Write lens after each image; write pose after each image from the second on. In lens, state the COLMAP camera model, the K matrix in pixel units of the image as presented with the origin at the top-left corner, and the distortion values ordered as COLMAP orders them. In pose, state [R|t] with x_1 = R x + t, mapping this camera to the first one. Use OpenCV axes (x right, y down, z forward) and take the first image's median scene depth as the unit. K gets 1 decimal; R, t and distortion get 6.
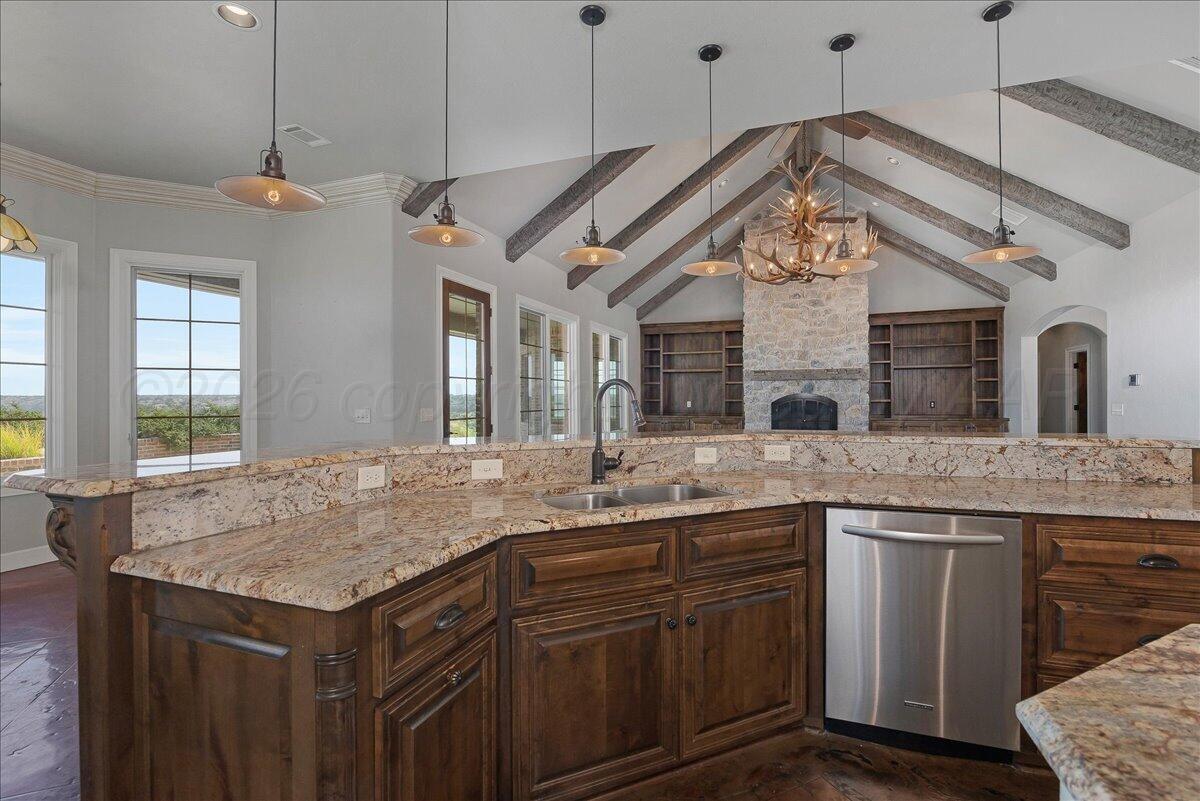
lens RADIAL K [[537.0, 0, 600.0], [0, 537.0, 400.5], [0, 0, 1]] dist [-0.020219, 0.000294]
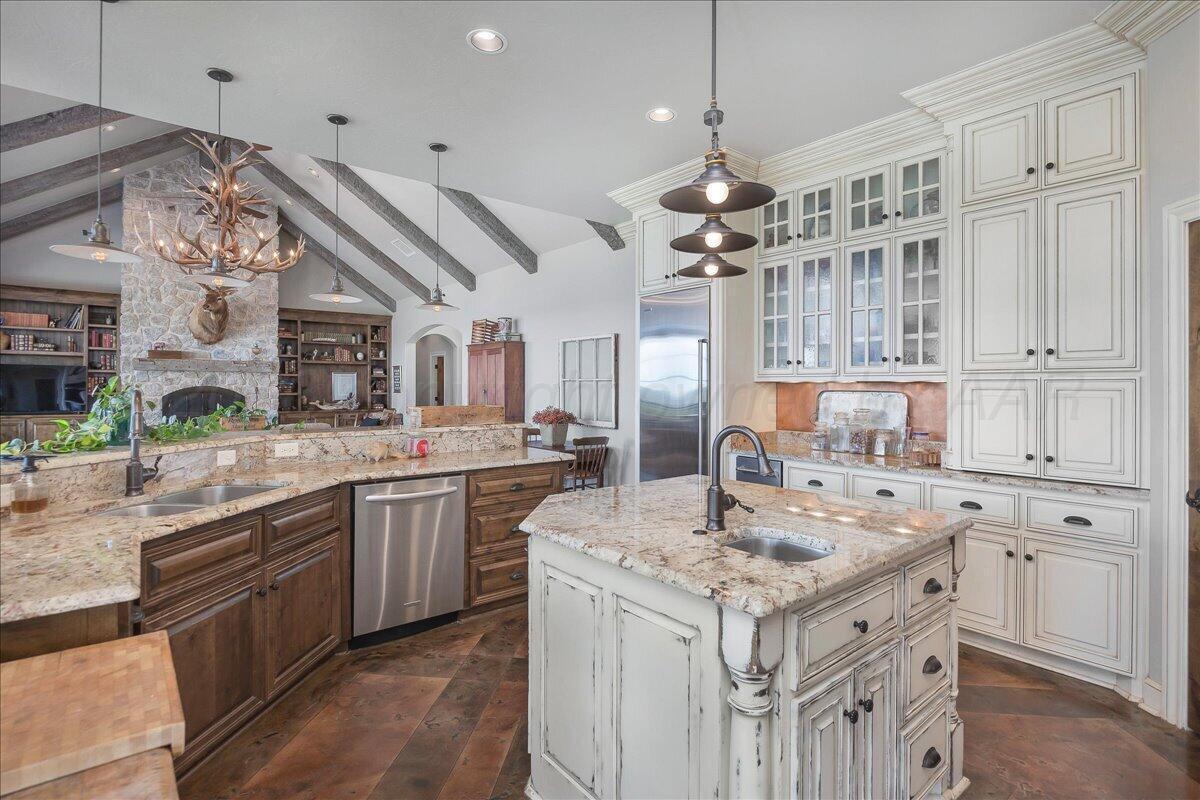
lens RADIAL K [[571.1, 0, 600.3], [0, 571.1, 388.2], [0, 0, 1]] dist [-0.005019, -0.000324]
pose [[0.506397, 0.005528, 0.862283, -0.115101], [-0.004982, 0.999982, -0.003485, -0.010577], [-0.862286, -0.002531, 0.506415, -0.065387]]
